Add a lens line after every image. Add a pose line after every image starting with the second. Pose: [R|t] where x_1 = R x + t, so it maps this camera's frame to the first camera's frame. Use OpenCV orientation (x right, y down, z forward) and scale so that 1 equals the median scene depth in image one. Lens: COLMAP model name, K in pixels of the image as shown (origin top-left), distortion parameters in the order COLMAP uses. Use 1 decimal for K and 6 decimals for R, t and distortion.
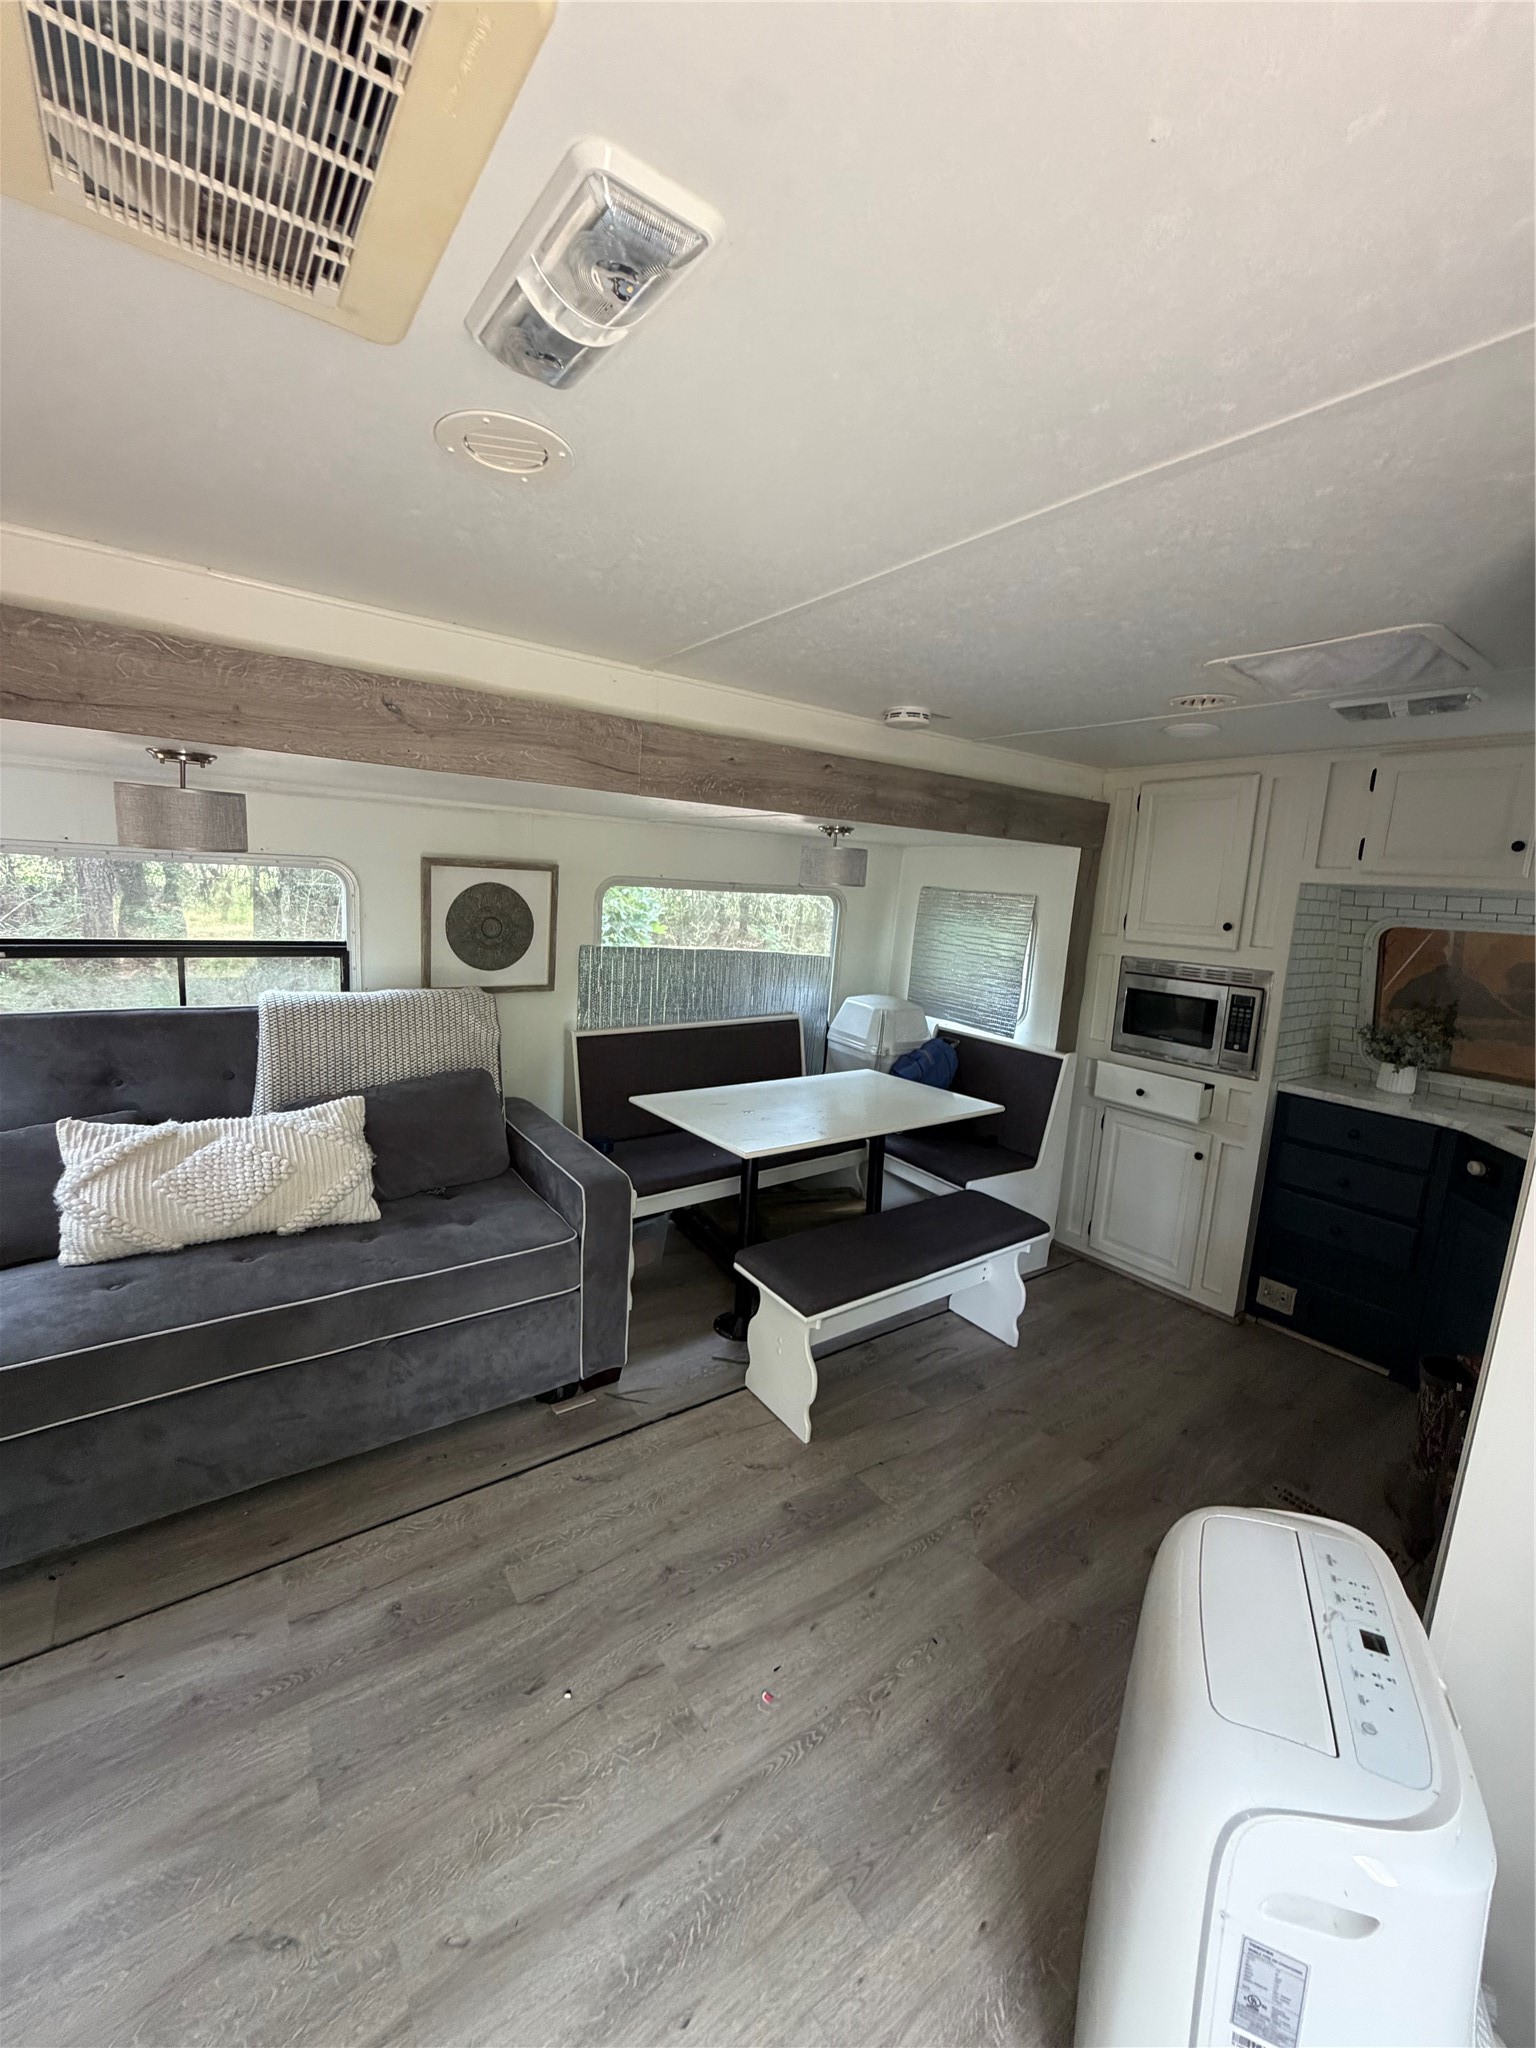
lens RADIAL K [[815.1, 0, 769.5], [0, 815.1, 1020.5], [0, 0, 1]] dist [-0.000210, 0.000114]
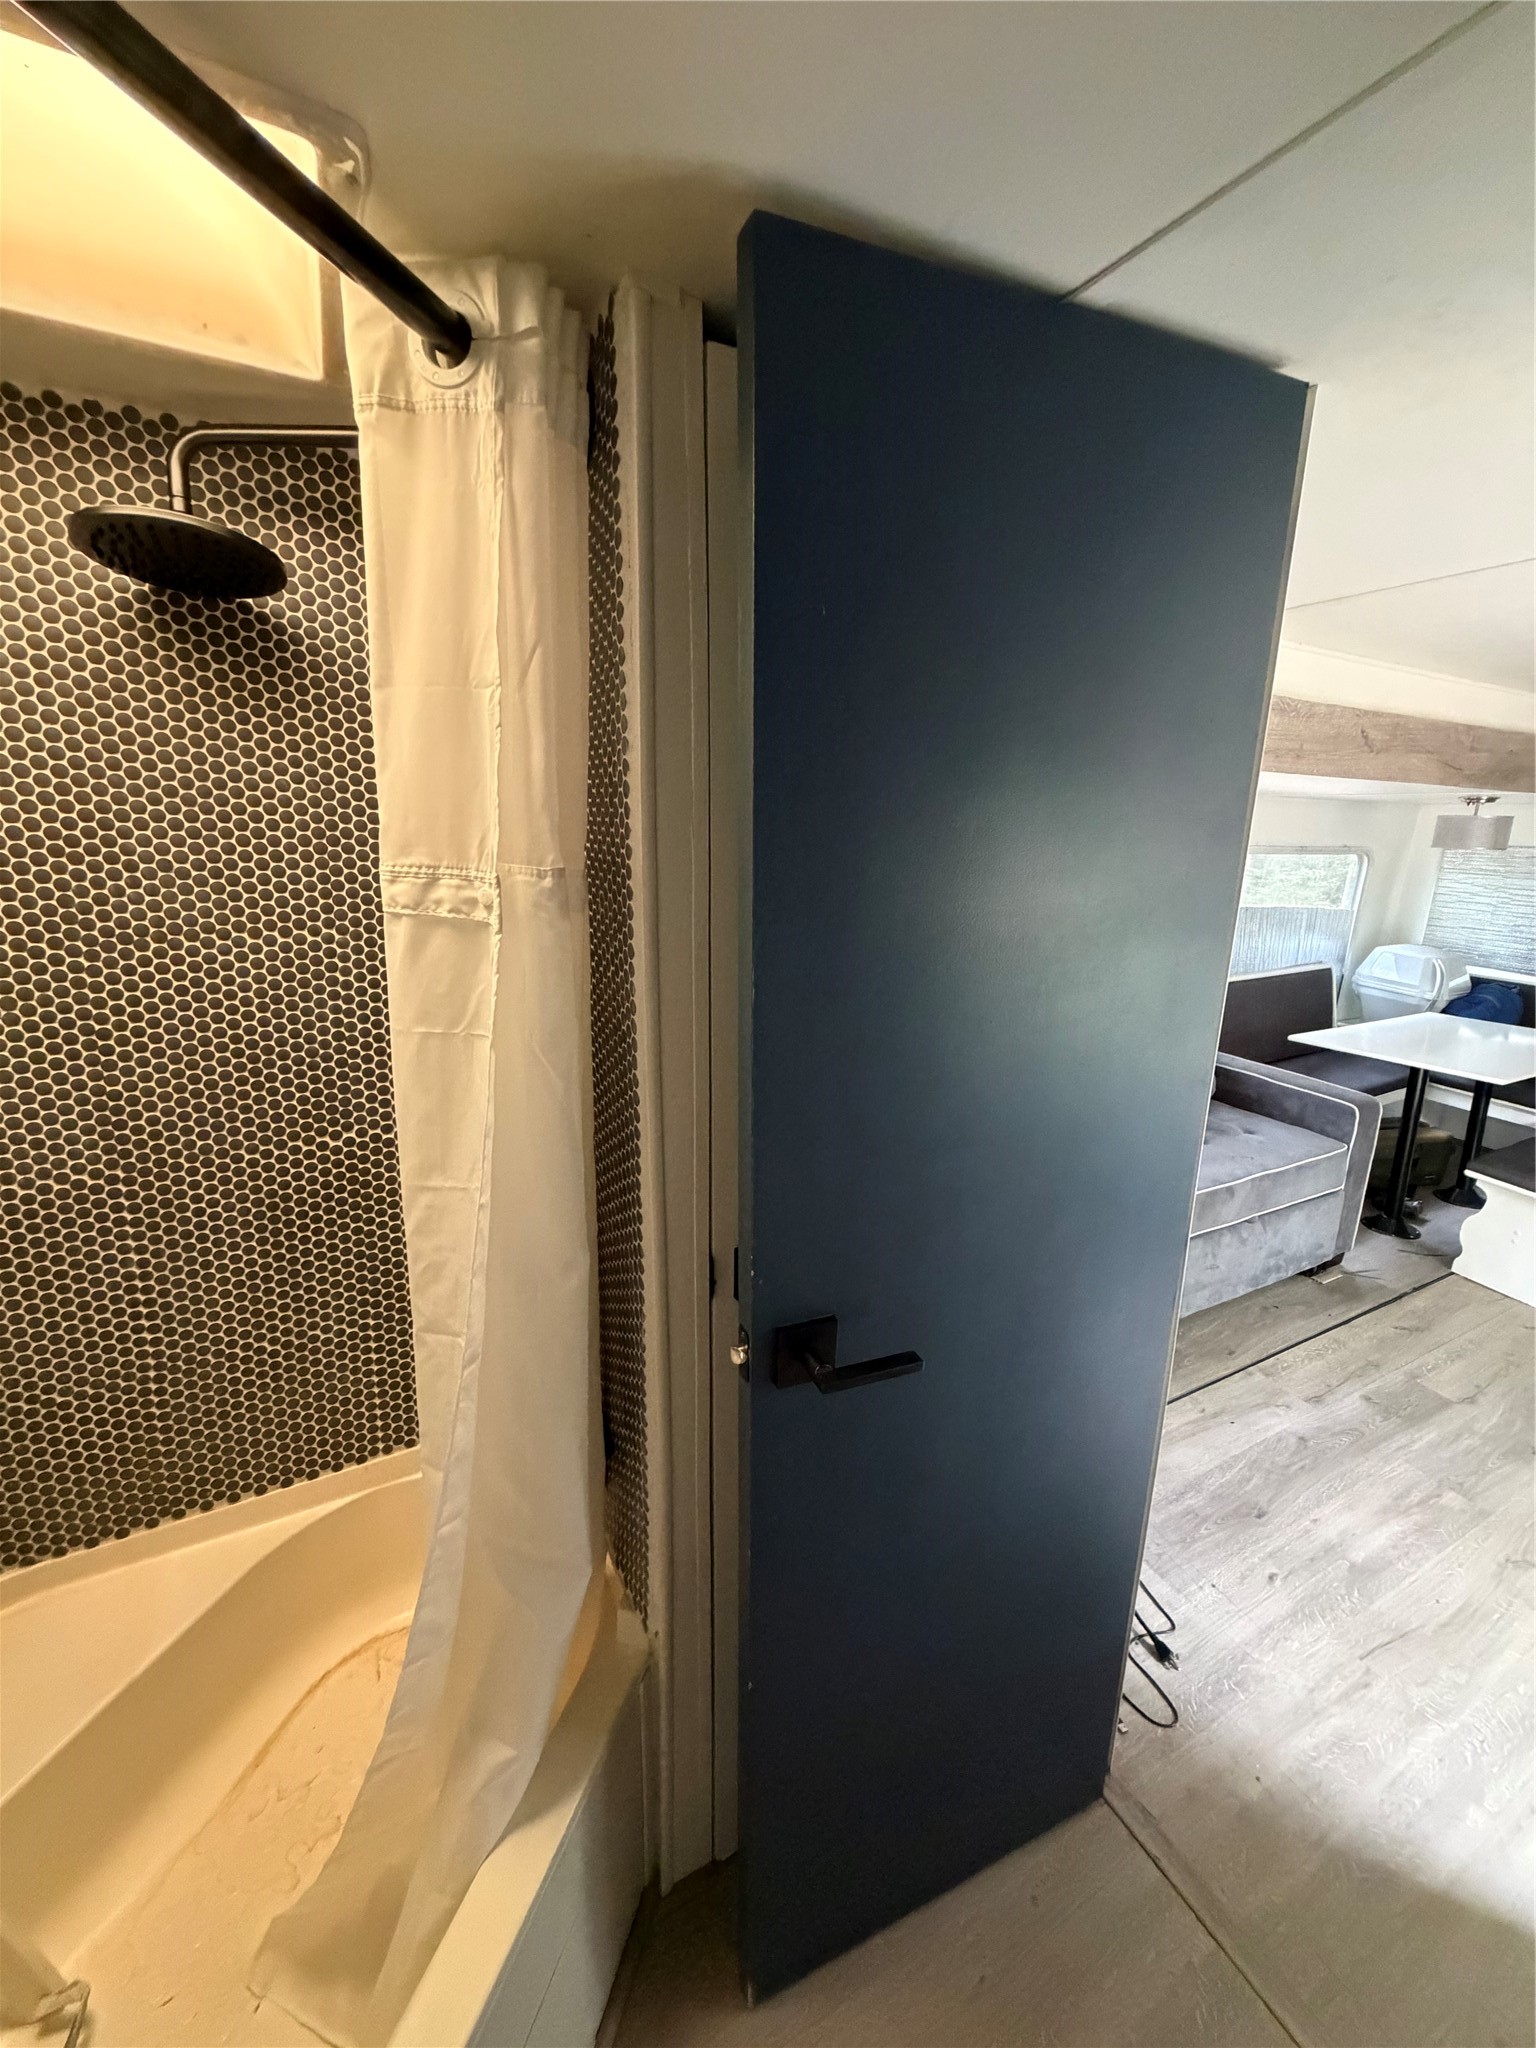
lens RADIAL K [[815.1, 0, 767.8], [0, 815.1, 1020.4], [0, 0, 1]] dist [-0.000210, 0.000114]
pose [[0.989471, 0.000323, -0.144729, -1.033044], [0.009283, 0.997797, 0.065688, -0.018105], [0.144431, -0.066340, 0.987289, -0.387131]]
